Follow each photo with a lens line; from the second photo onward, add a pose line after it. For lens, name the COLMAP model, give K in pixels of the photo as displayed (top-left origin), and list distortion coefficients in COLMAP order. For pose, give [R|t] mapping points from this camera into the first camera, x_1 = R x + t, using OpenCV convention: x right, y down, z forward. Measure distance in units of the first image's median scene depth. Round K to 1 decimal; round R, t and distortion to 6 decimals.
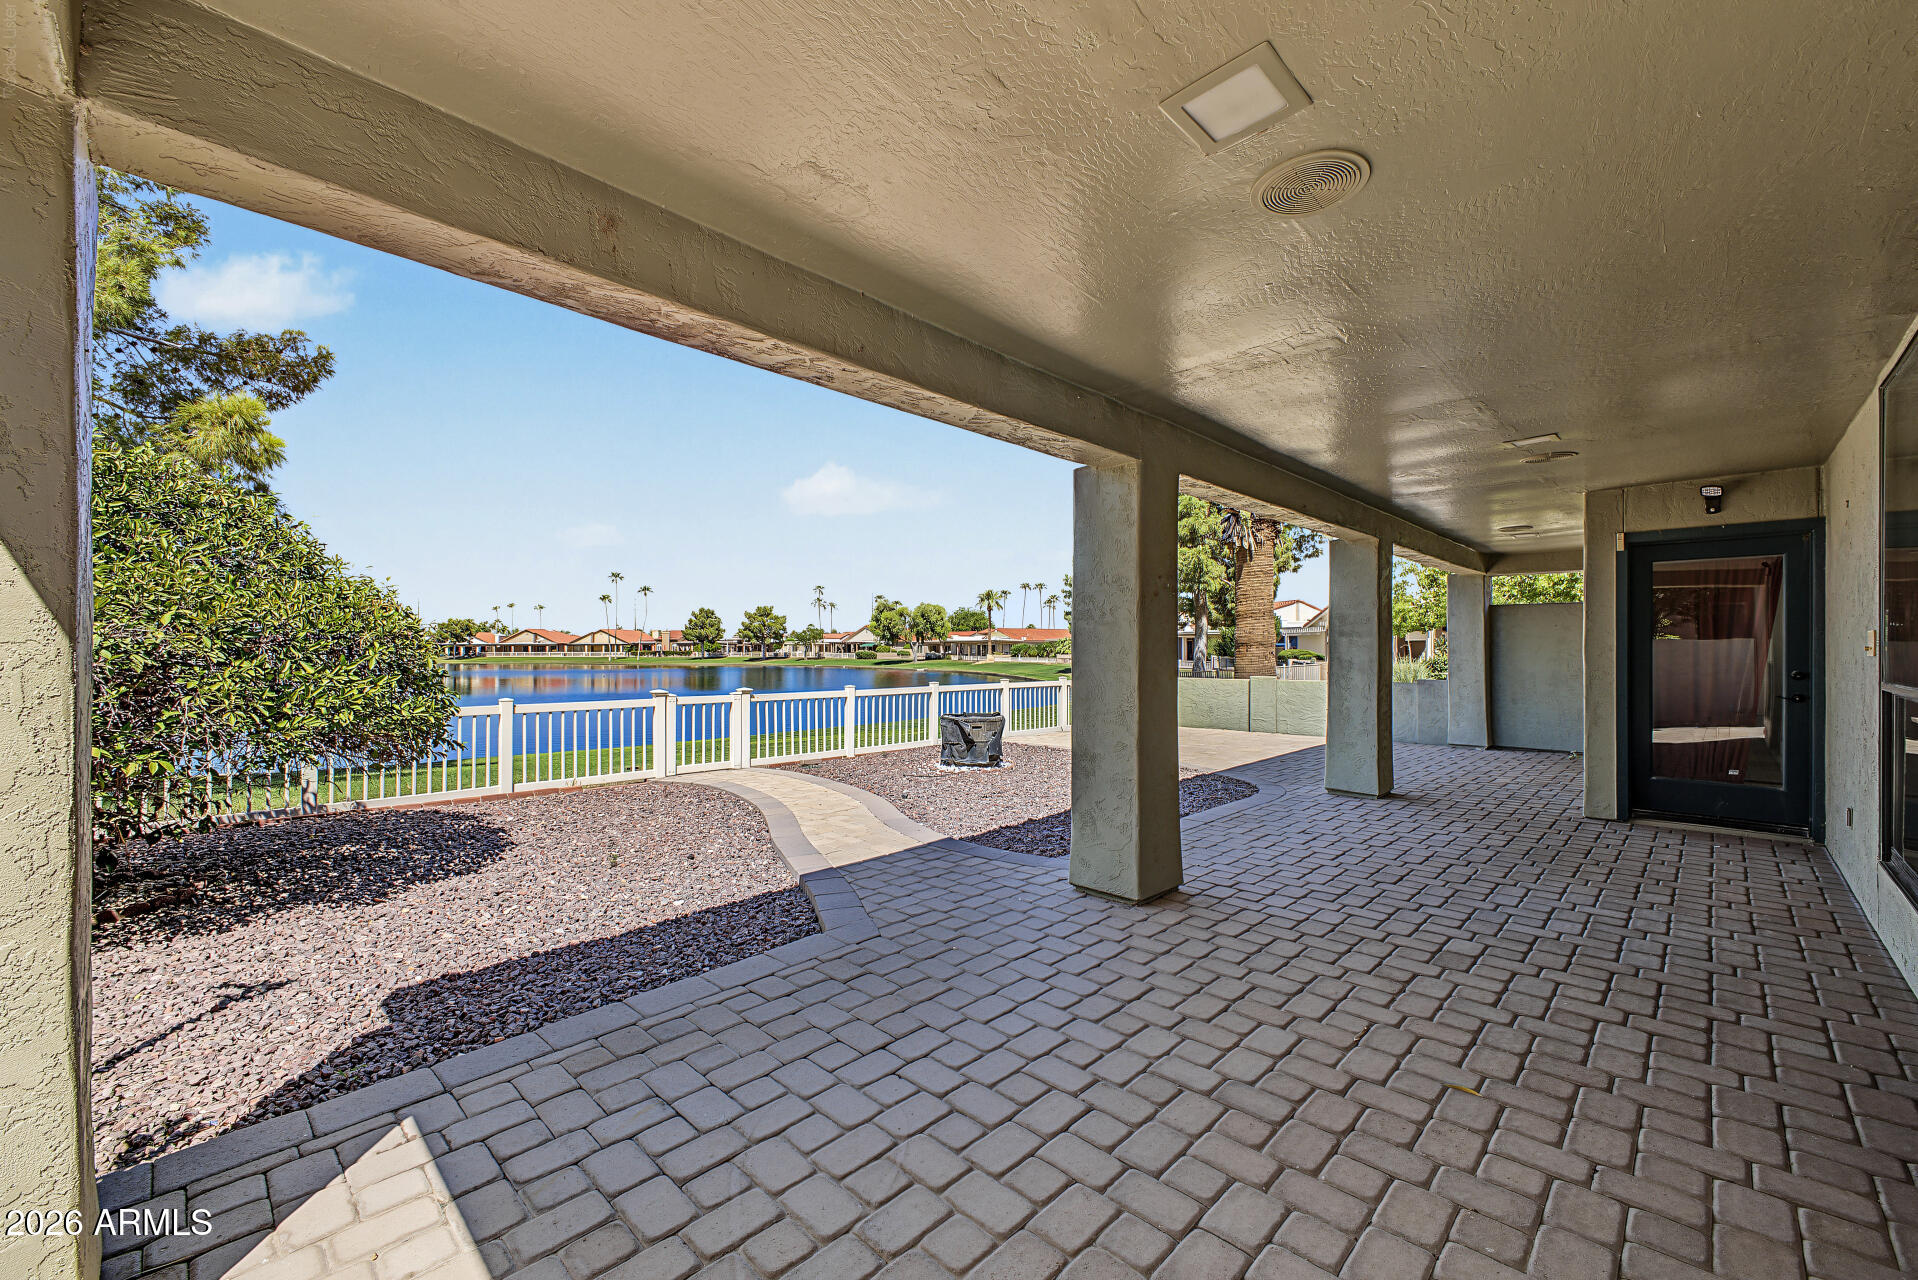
lens RADIAL K [[773.5, 0, 957.3], [0, 773.5, 644.1], [0, 0, 1]] dist [0.009501, -0.000341]
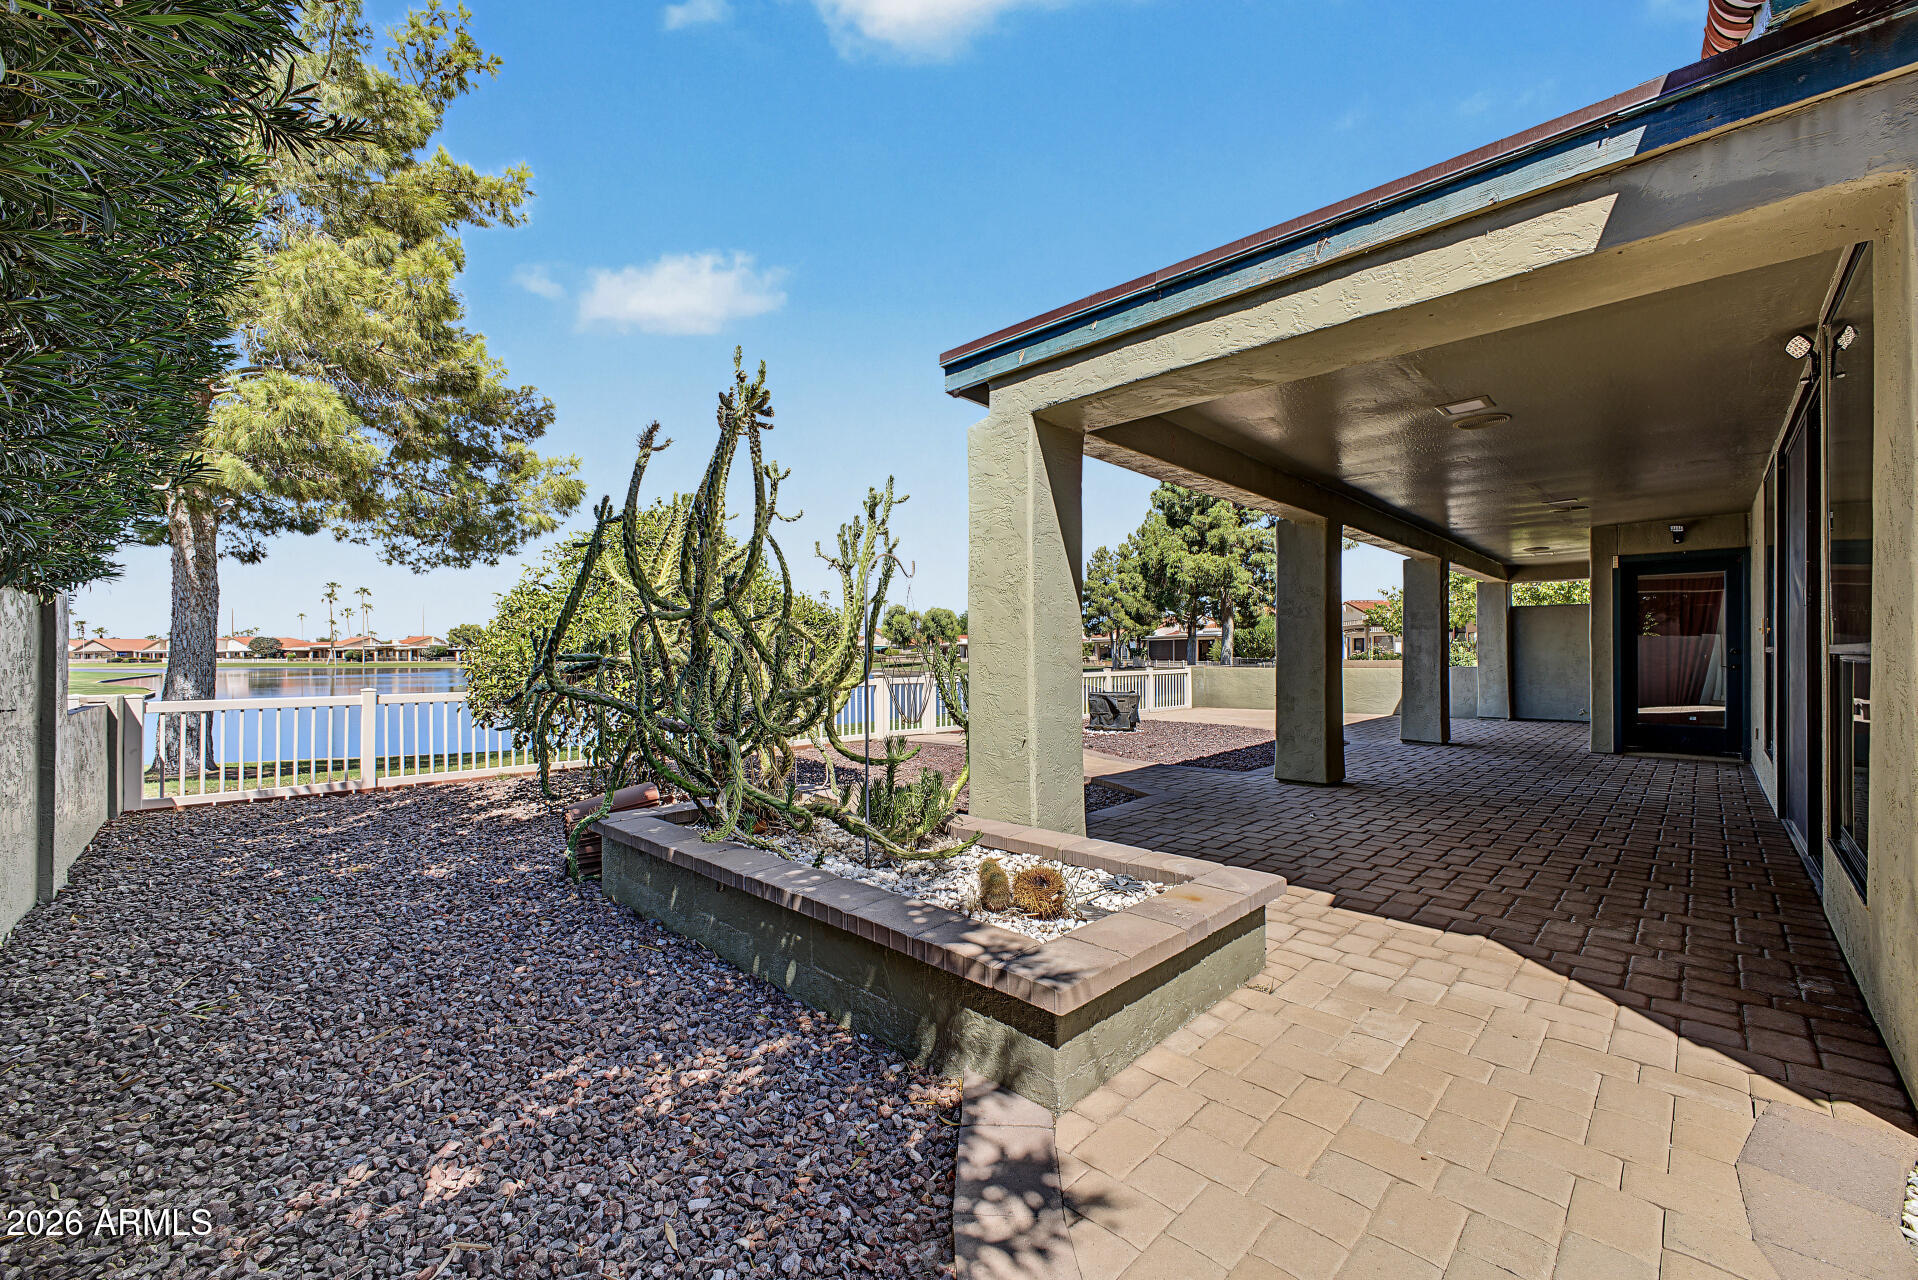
lens RADIAL K [[776.7, 0, 944.3], [0, 776.7, 650.5], [0, 0, 1]] dist [0.007401, -0.000247]
pose [[0.999993, -0.002896, -0.002247, -0.278004], [0.002902, 0.999992, 0.002649, 0.018354], [0.002239, -0.002656, 0.999994, -0.320992]]
